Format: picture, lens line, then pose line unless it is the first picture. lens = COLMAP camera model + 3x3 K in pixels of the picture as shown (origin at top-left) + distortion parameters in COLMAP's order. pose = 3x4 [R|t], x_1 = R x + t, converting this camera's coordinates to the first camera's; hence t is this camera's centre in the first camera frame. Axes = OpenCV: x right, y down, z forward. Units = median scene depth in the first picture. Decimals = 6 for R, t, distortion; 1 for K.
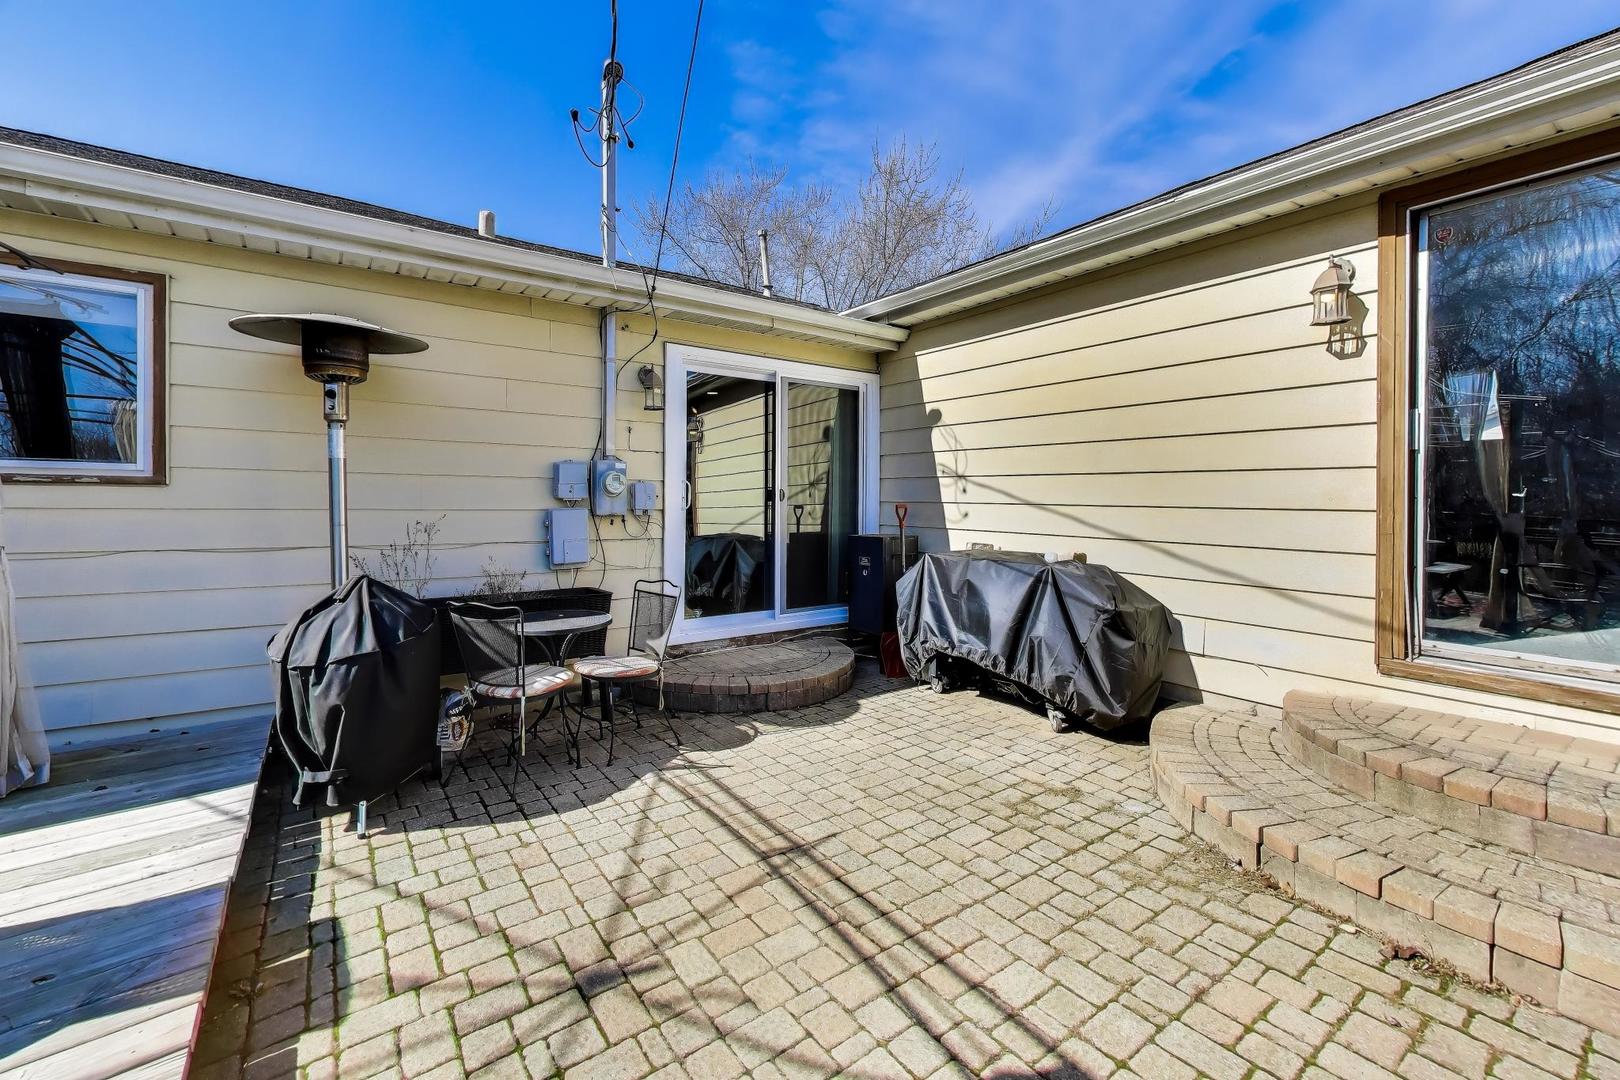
lens RADIAL K [[638.5, 0, 808.7], [0, 638.5, 501.2], [0, 0, 1]] dist [0.025638, 0.000062]
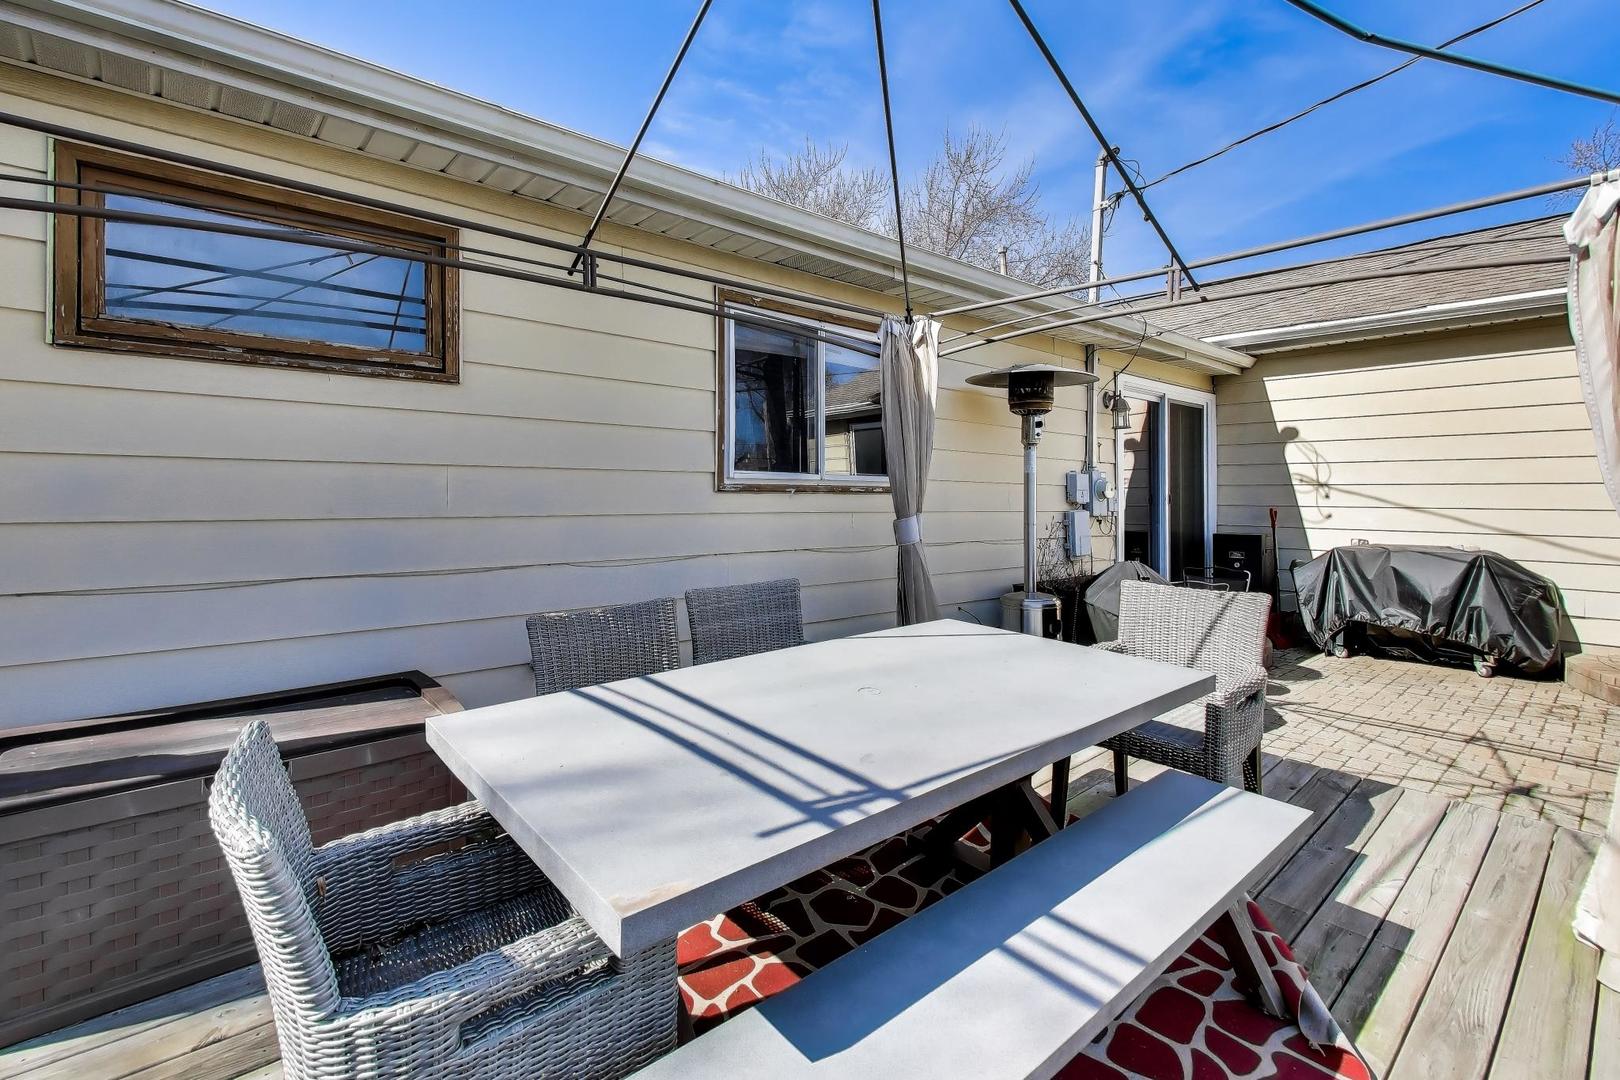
lens RADIAL K [[721.0, 0, 811.5], [0, 721.0, 520.8], [0, 0, 1]] dist [-0.001309, -0.000227]
pose [[0.997187, -0.000397, 0.074956, -0.832191], [-0.001646, 0.999629, 0.027179, -0.005692], [-0.074939, -0.027226, 0.996816, -0.287323]]
